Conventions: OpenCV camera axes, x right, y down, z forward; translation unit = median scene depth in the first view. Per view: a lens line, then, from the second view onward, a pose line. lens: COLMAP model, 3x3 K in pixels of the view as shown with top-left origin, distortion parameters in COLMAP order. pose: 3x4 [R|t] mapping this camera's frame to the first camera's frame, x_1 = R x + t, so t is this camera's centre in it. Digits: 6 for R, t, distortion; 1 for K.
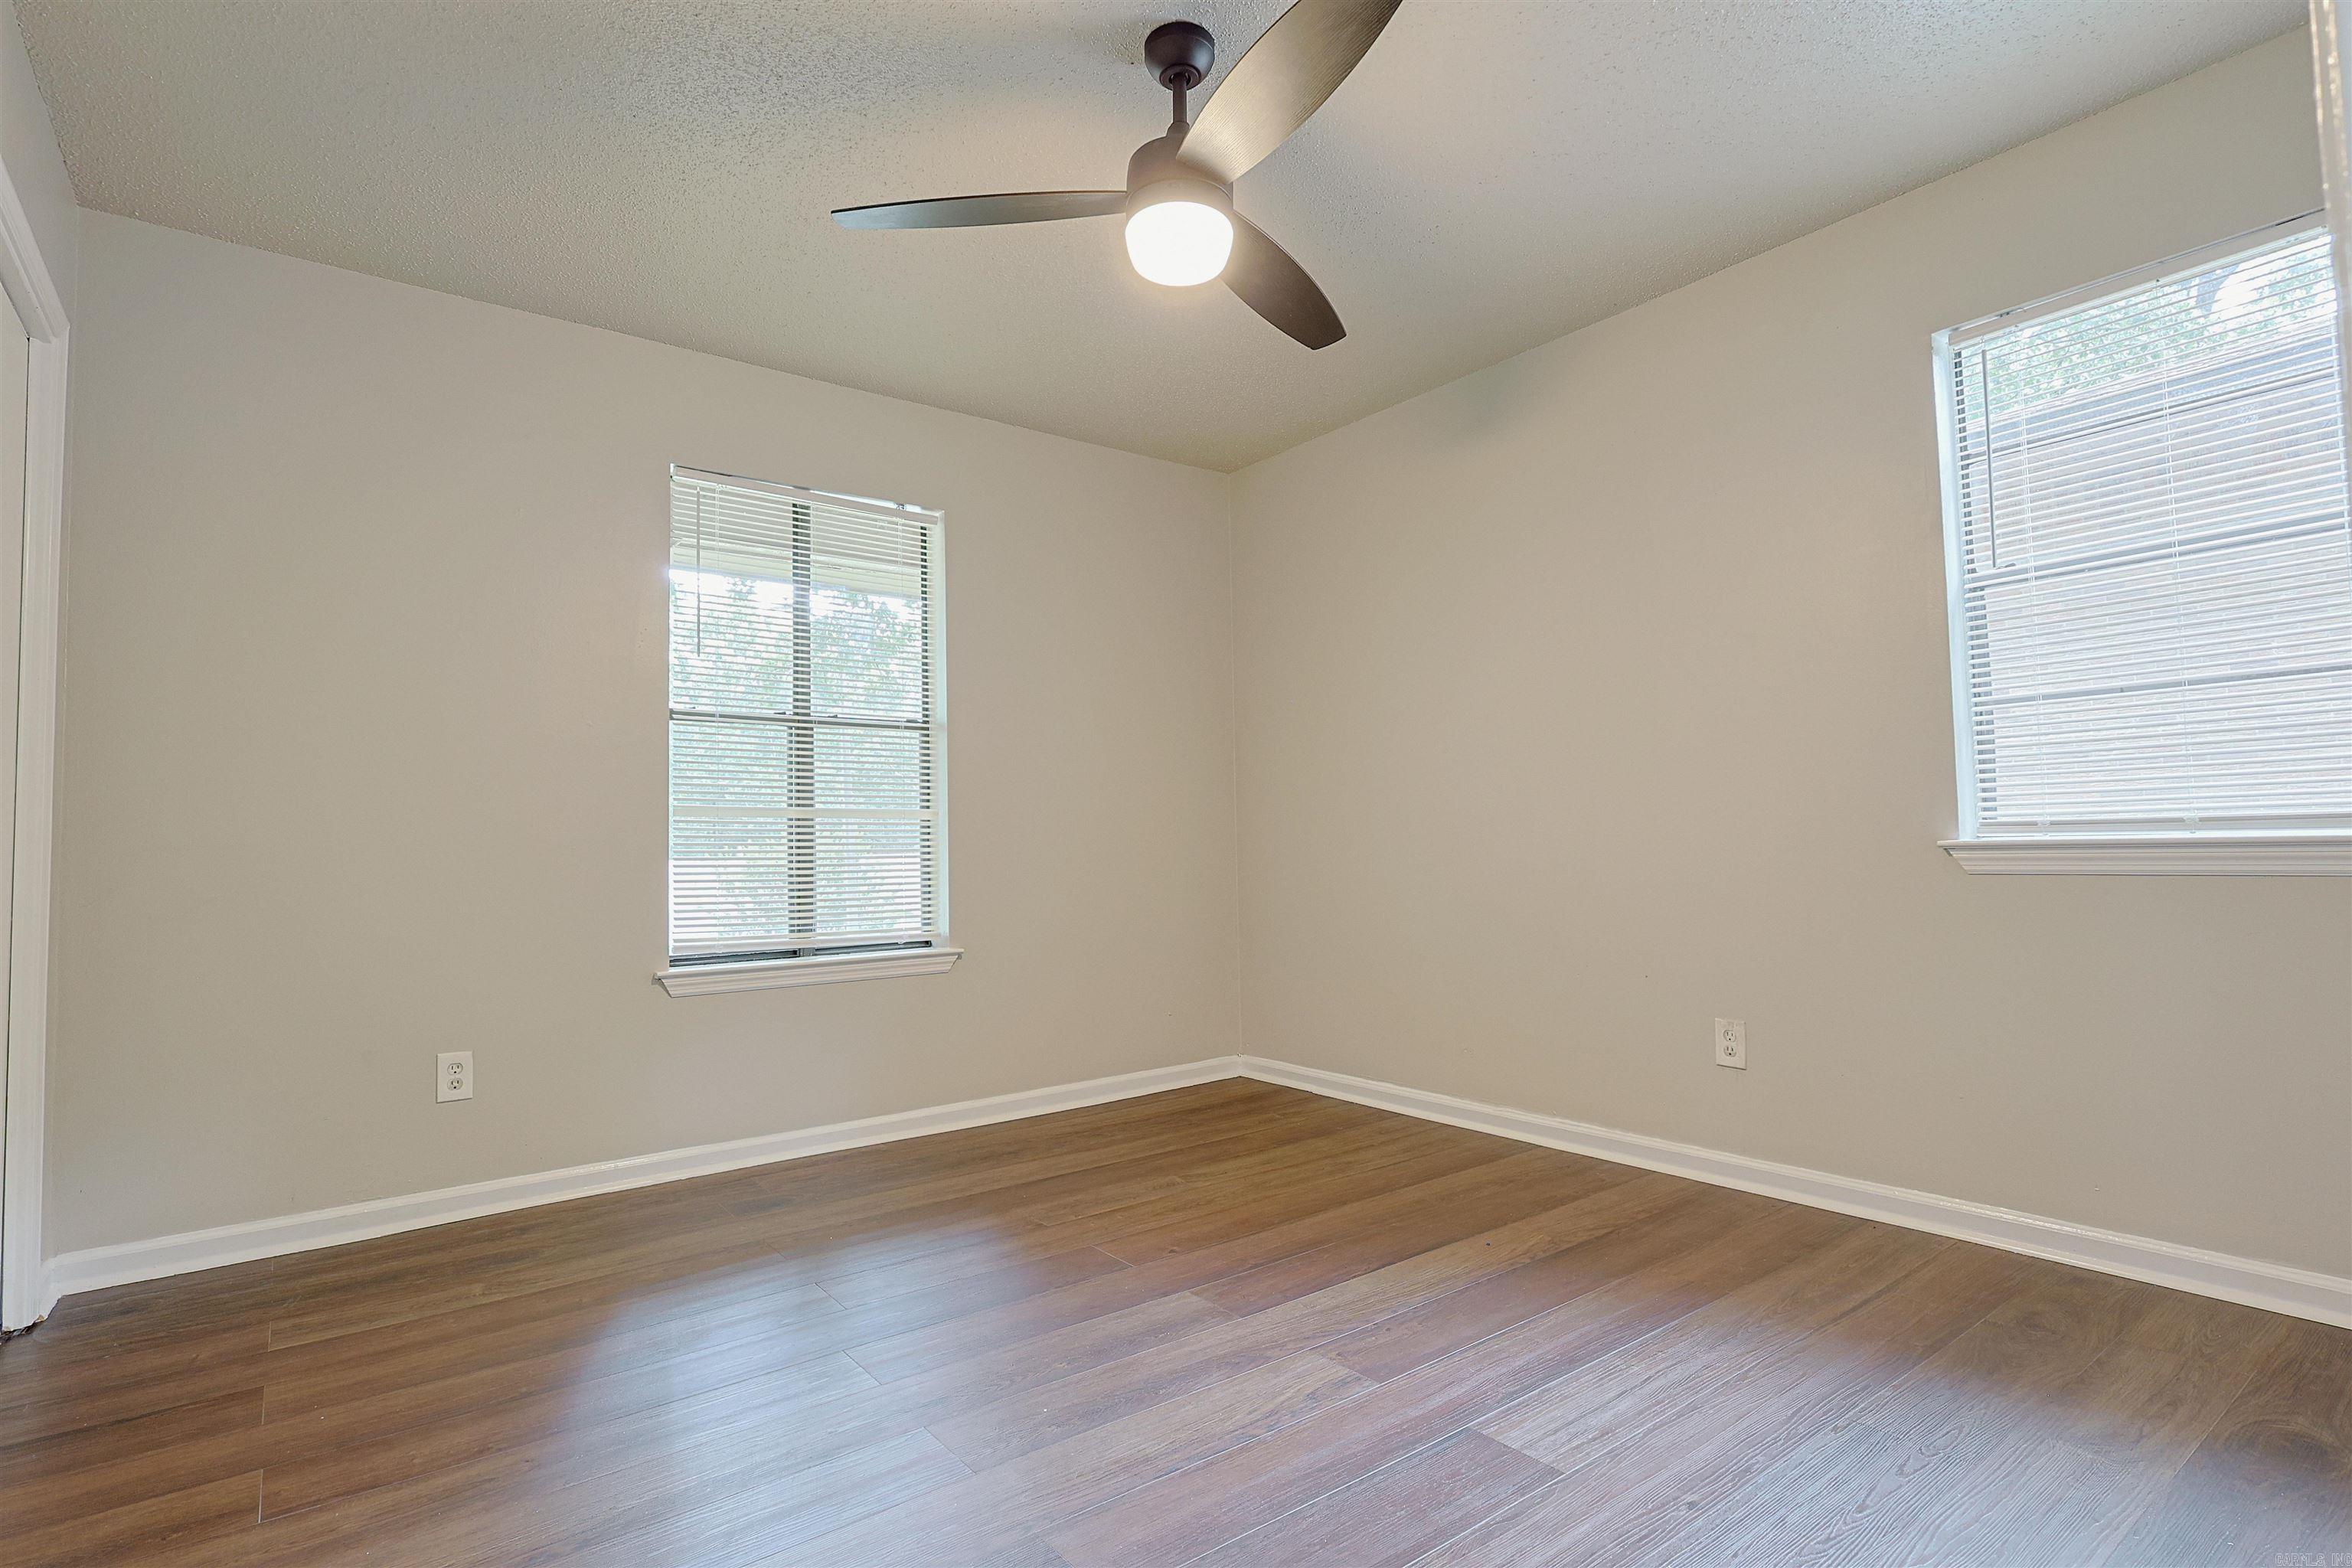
lens RADIAL K [[1152.0, 0, 1173.9], [0, 1152.0, 793.3], [0, 0, 1]] dist [0.000813, 0.000543]
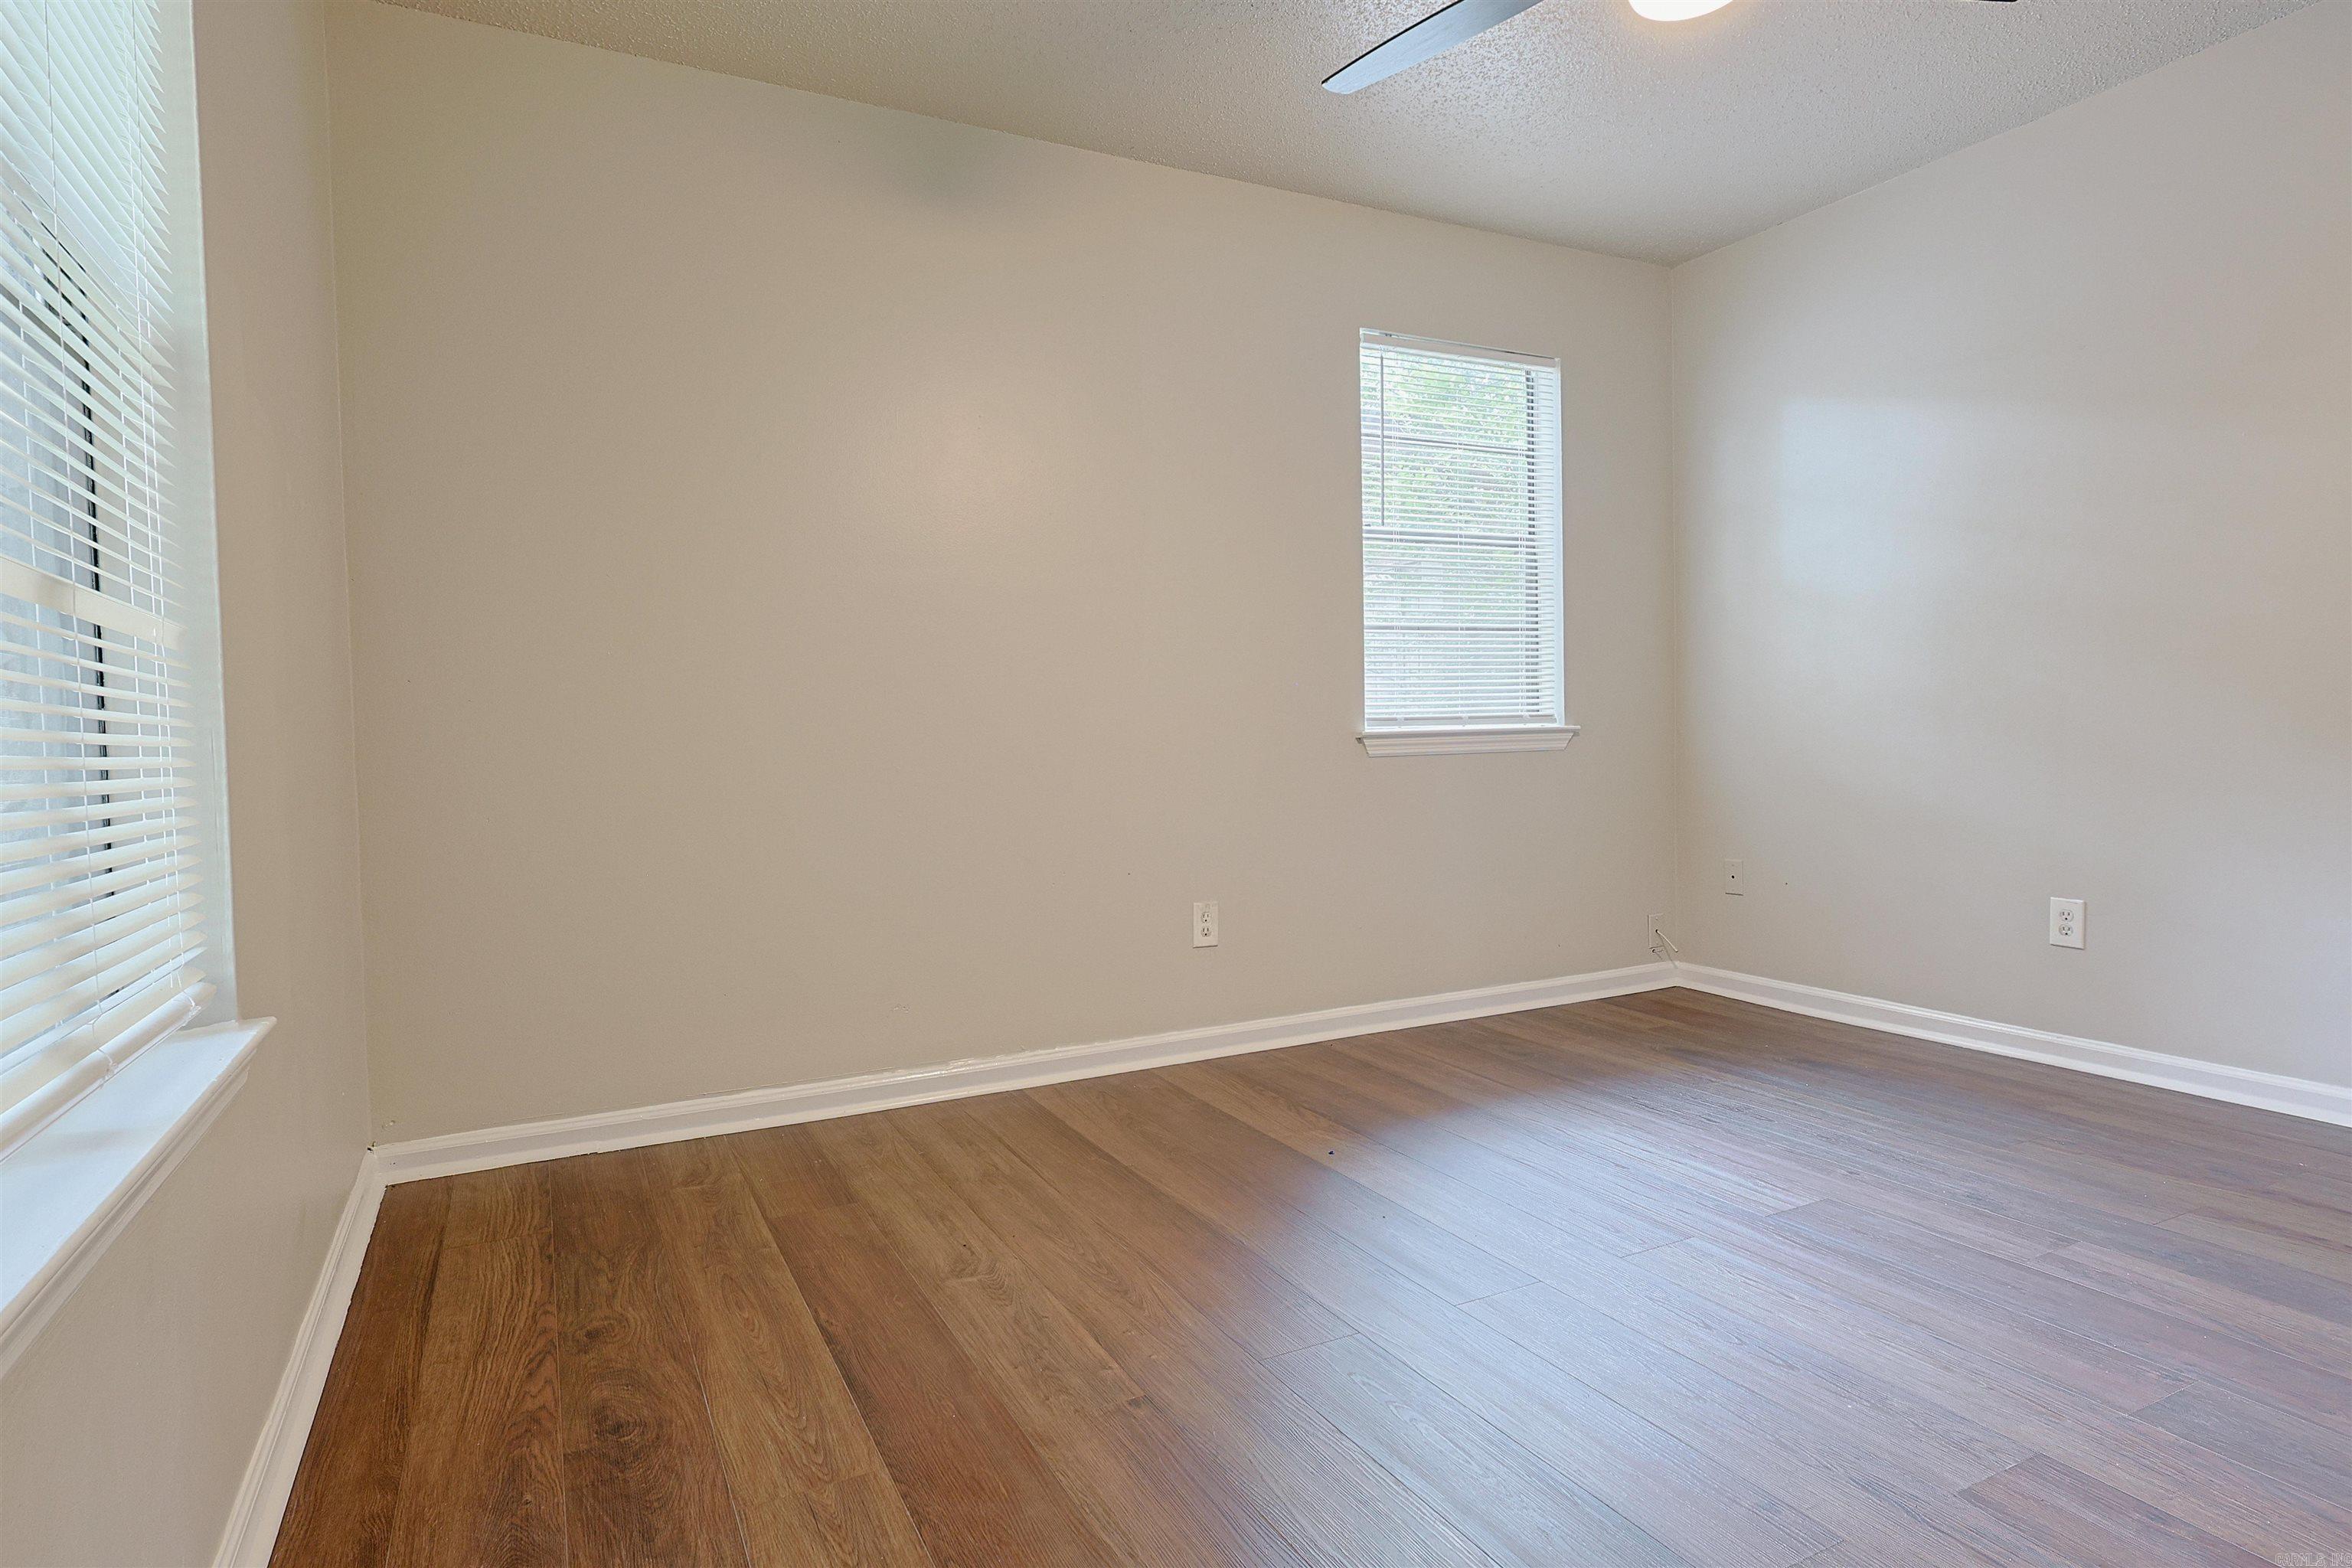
lens RADIAL K [[1291.0, 0, 1181.3], [0, 1291.0, 779.0], [0, 0, 1]] dist [0.000861, 0.000314]
pose [[0.172883, -0.029992, 0.984486, -0.683623], [-0.031823, 0.998844, 0.036018, 0.041688], [-0.984428, -0.037557, 0.171729, 0.823719]]
